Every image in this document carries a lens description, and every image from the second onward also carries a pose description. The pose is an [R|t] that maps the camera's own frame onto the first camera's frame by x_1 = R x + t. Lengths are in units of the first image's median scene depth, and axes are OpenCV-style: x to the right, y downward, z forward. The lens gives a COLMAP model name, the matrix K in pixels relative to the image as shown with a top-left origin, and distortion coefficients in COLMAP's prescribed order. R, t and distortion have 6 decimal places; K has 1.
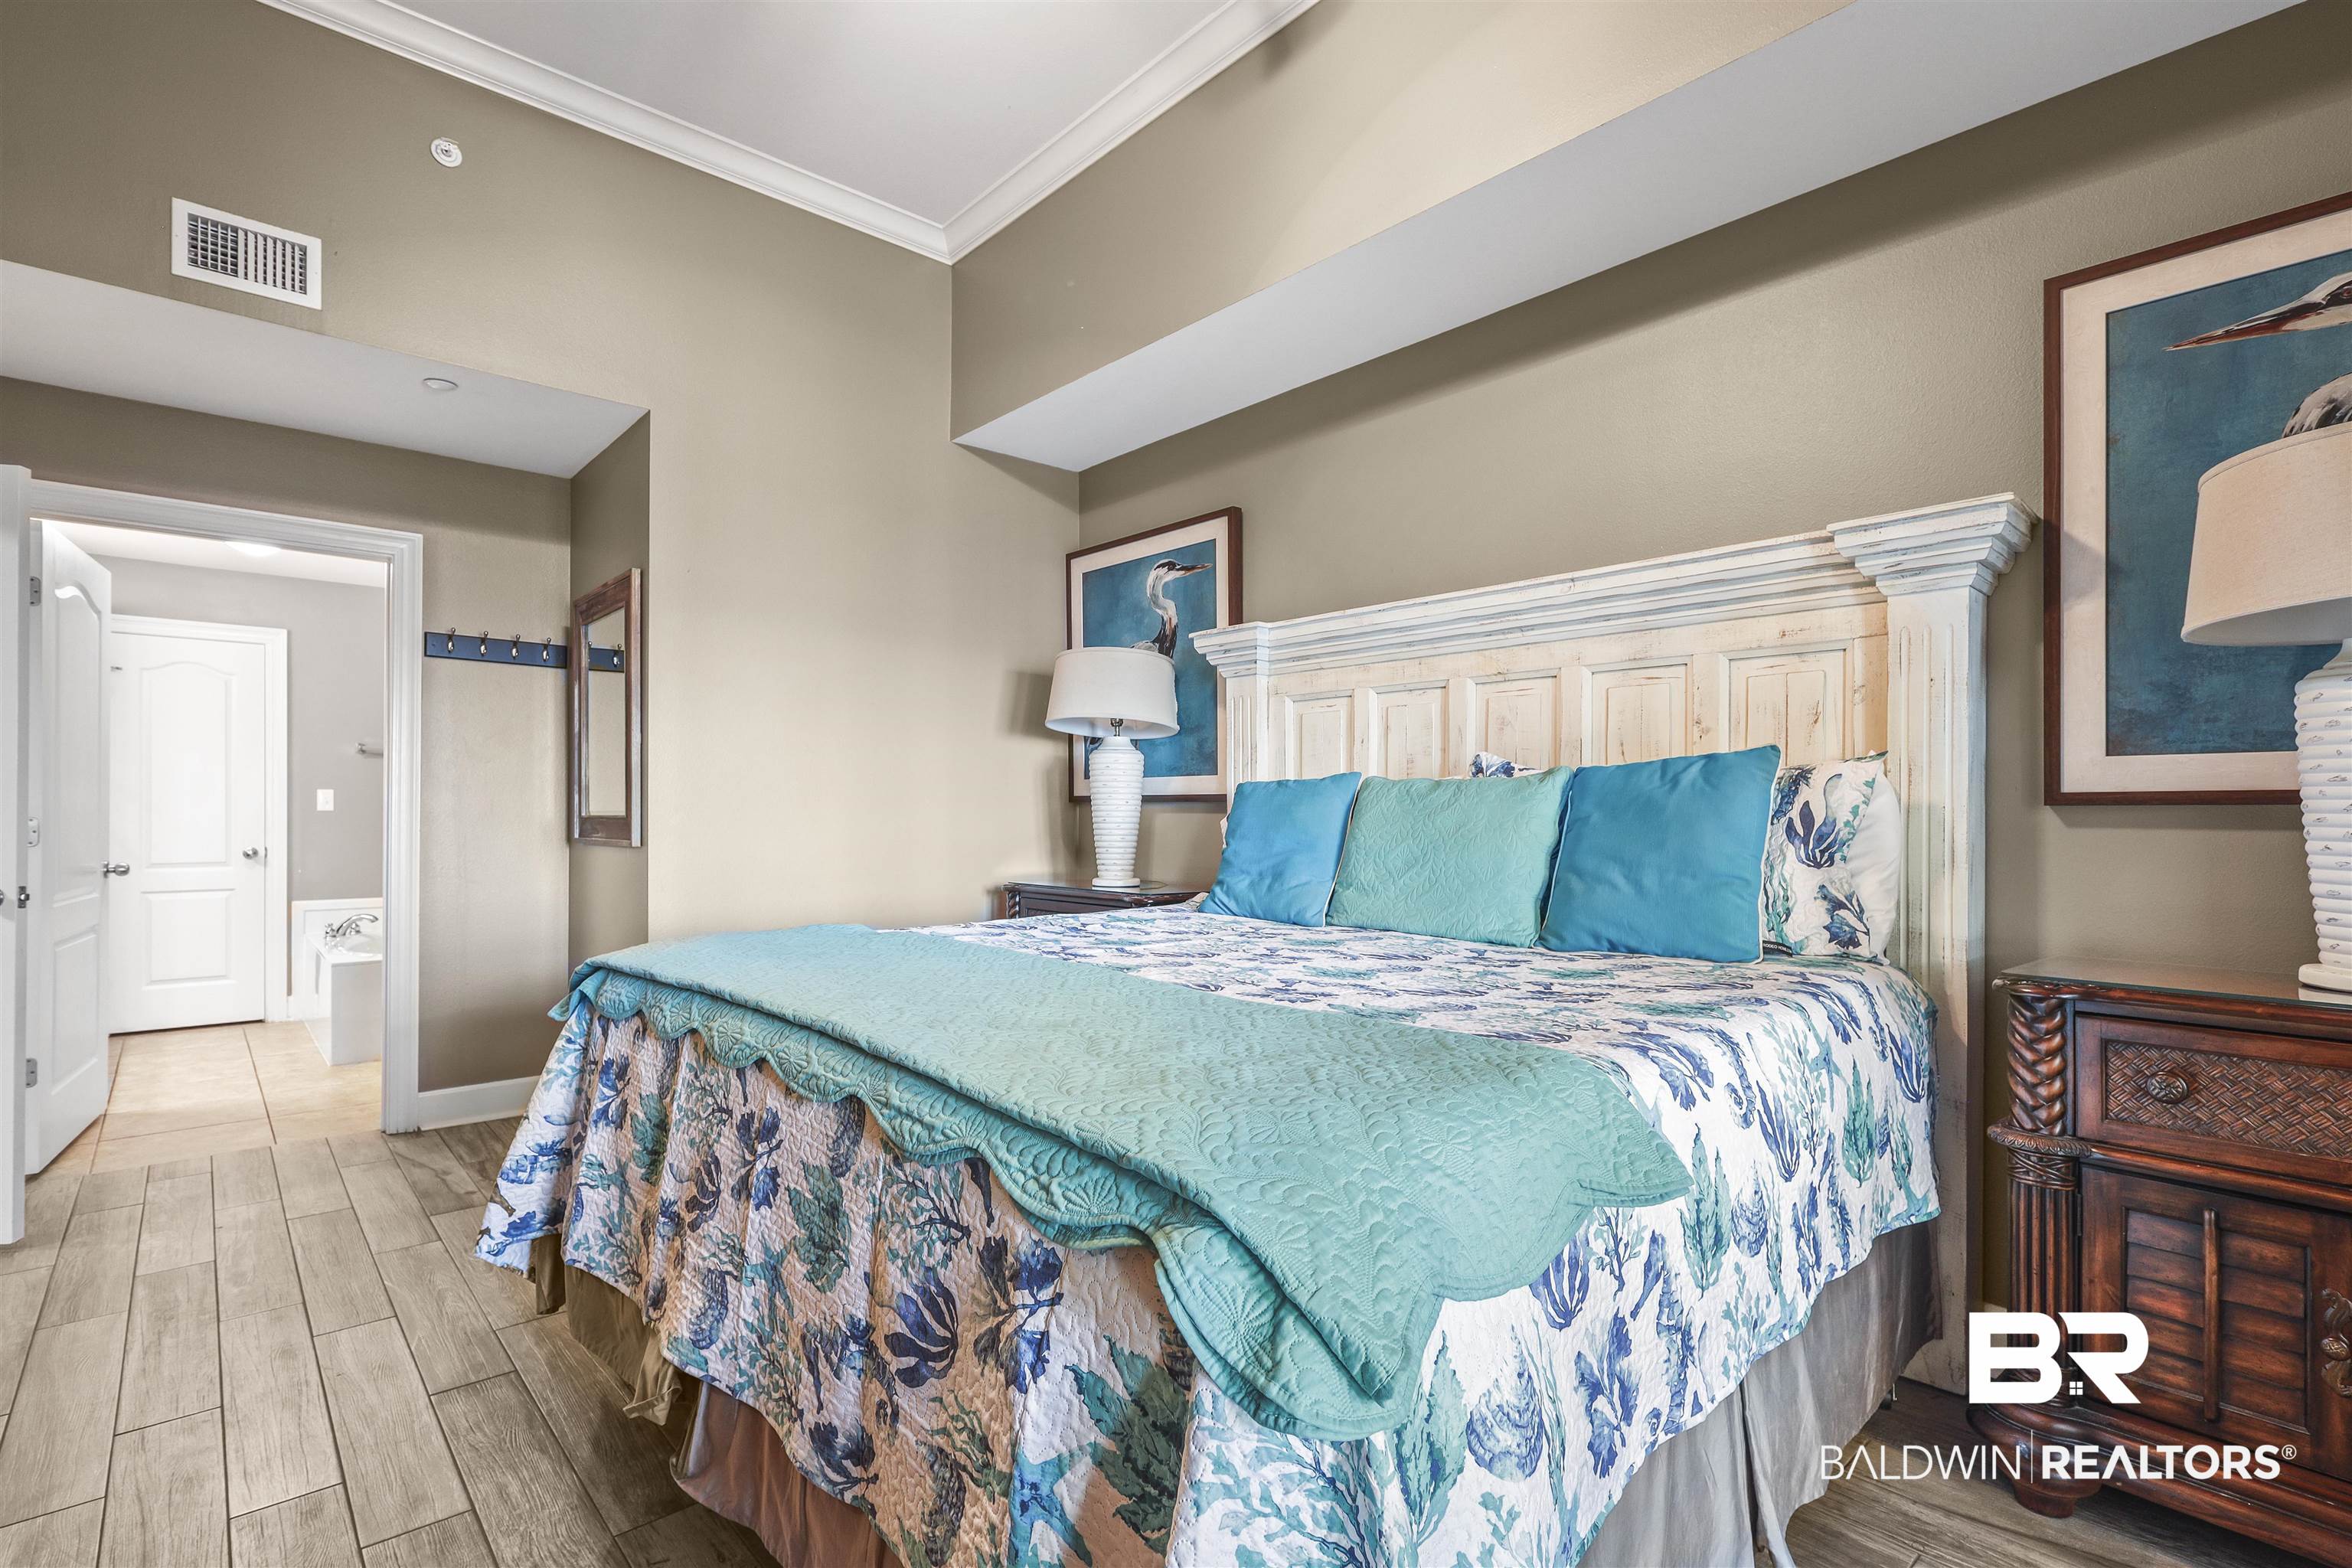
lens RADIAL K [[1112.1, 0, 1180.0], [0, 1112.1, 810.0], [0, 0, 1]] dist [0.001181, 0.000223]
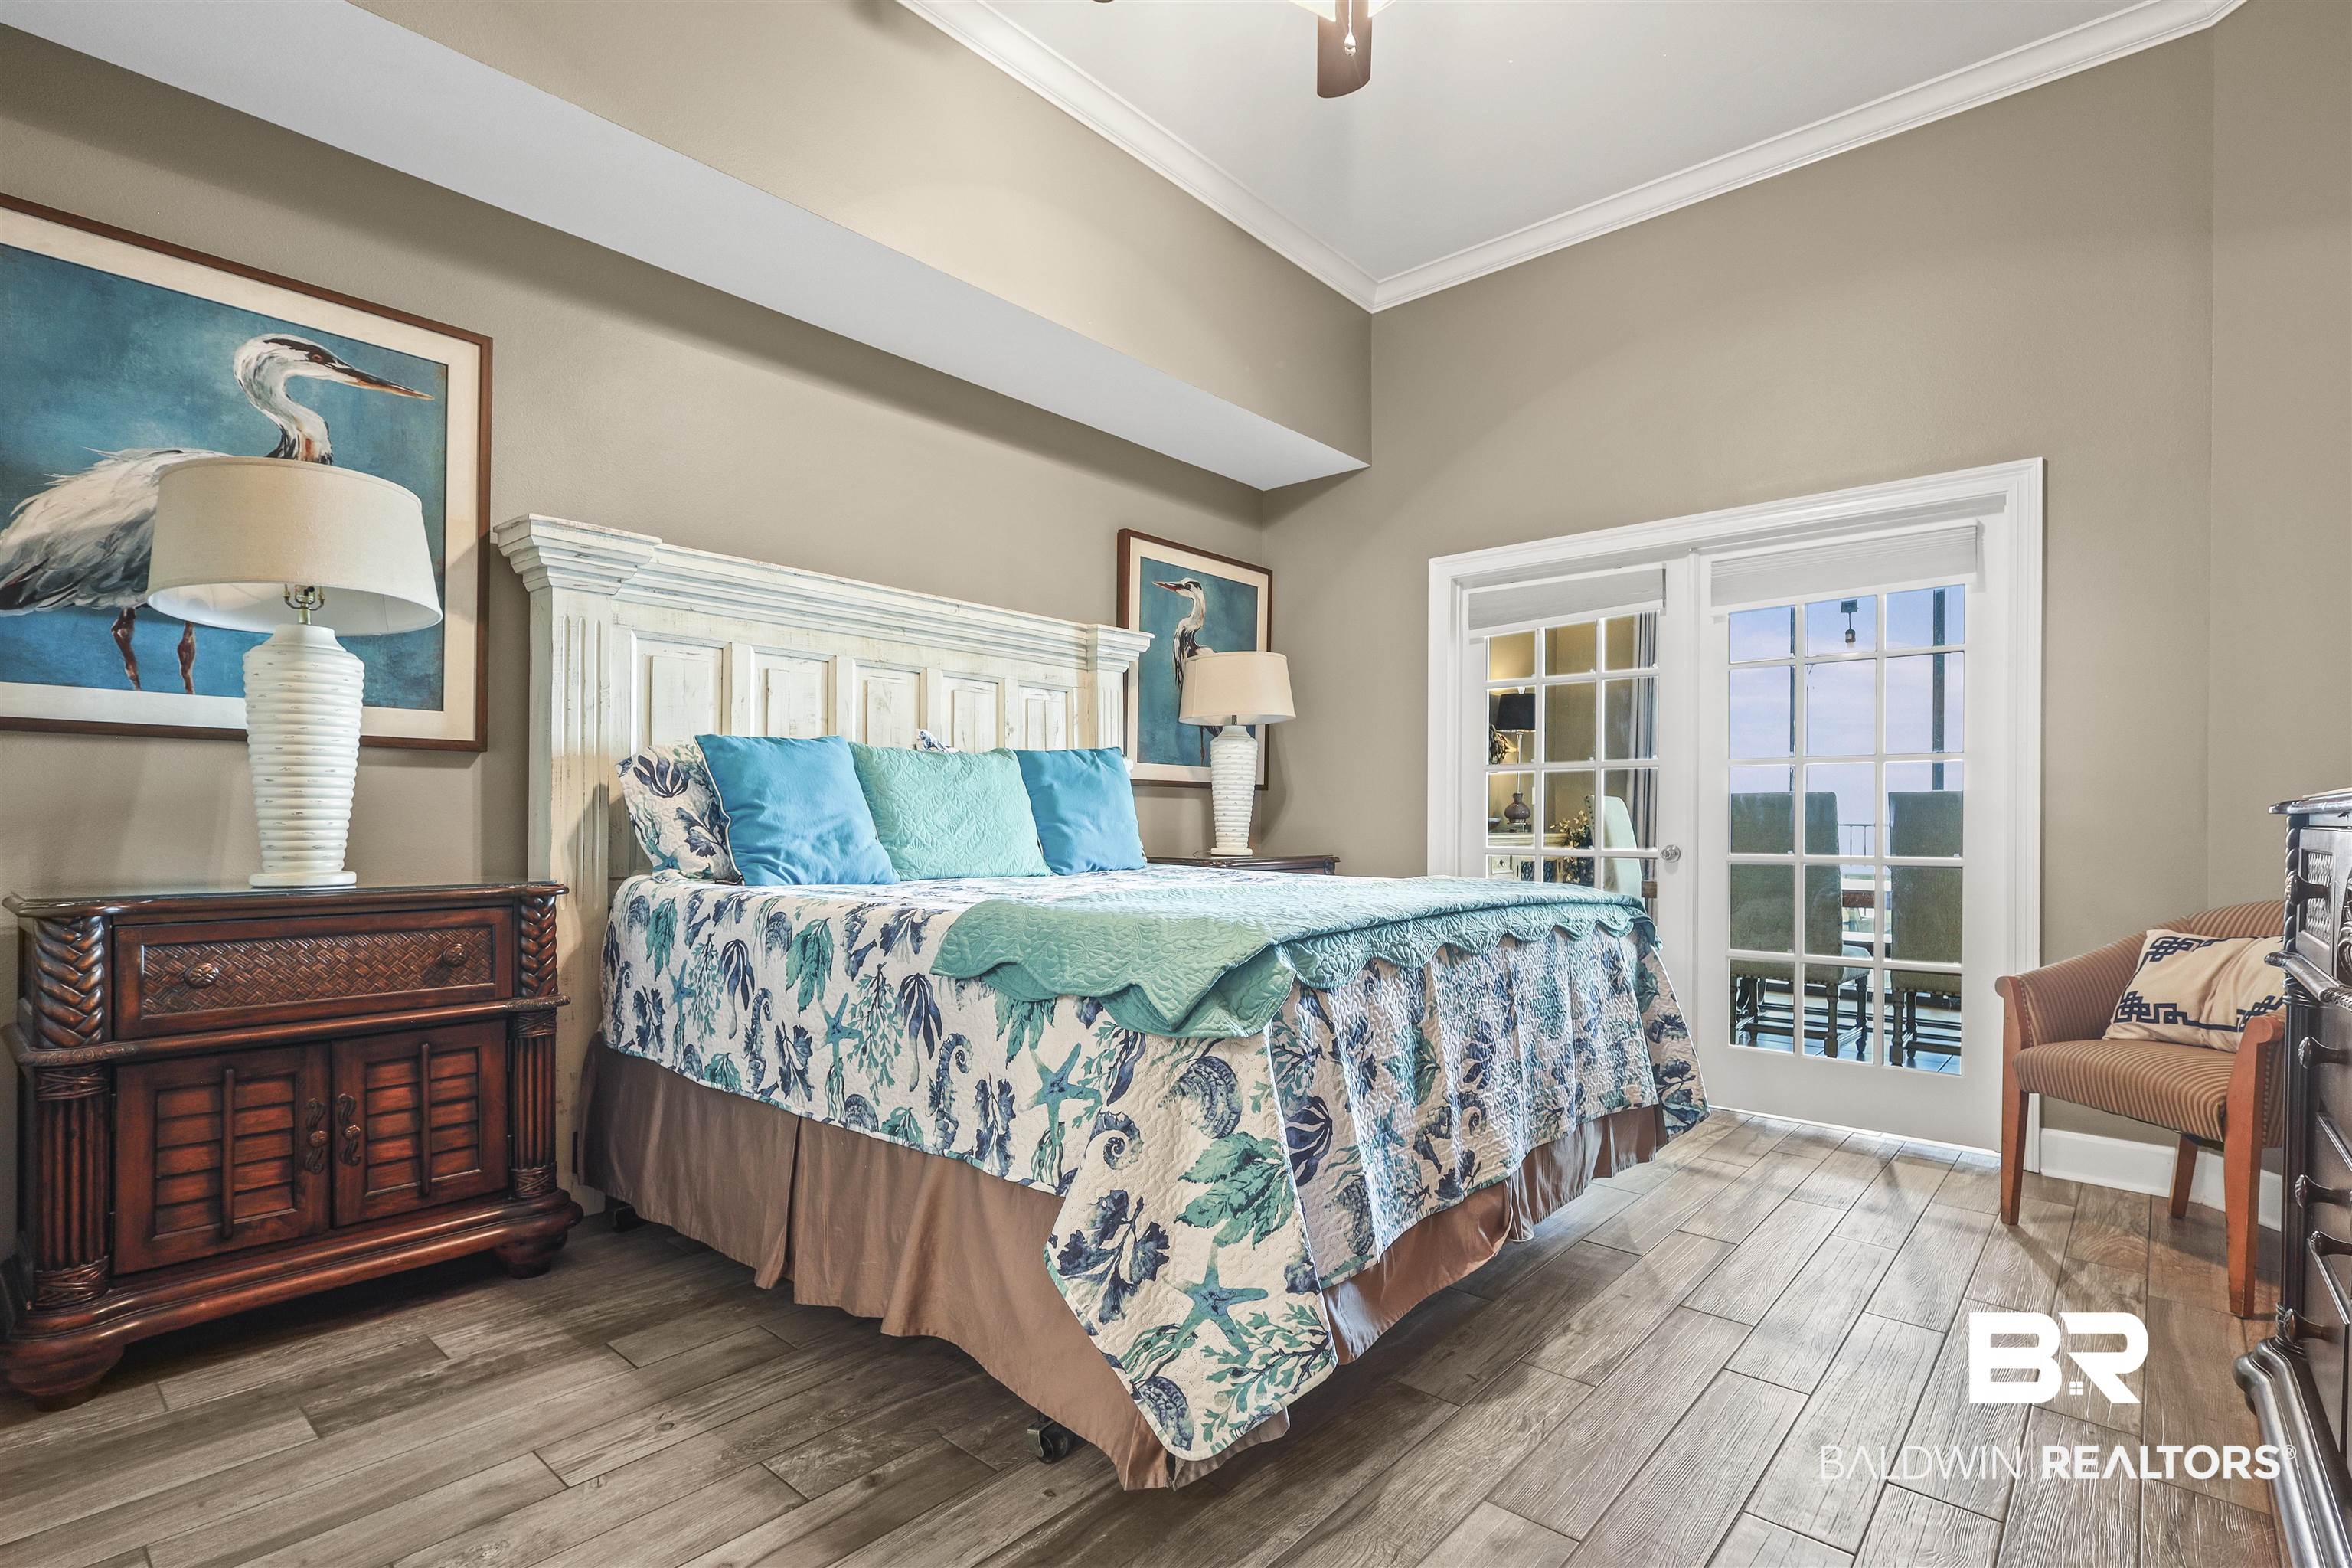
lens RADIAL K [[1112.1, 0, 1180.0], [0, 1112.1, 810.0], [0, 0, 1]] dist [0.001181, 0.000223]
pose [[-0.119841, 0.004751, 0.992782, -1.050322], [-0.011065, 0.999920, -0.006121, 0.043539], [-0.992731, -0.011718, -0.119779, 0.945563]]
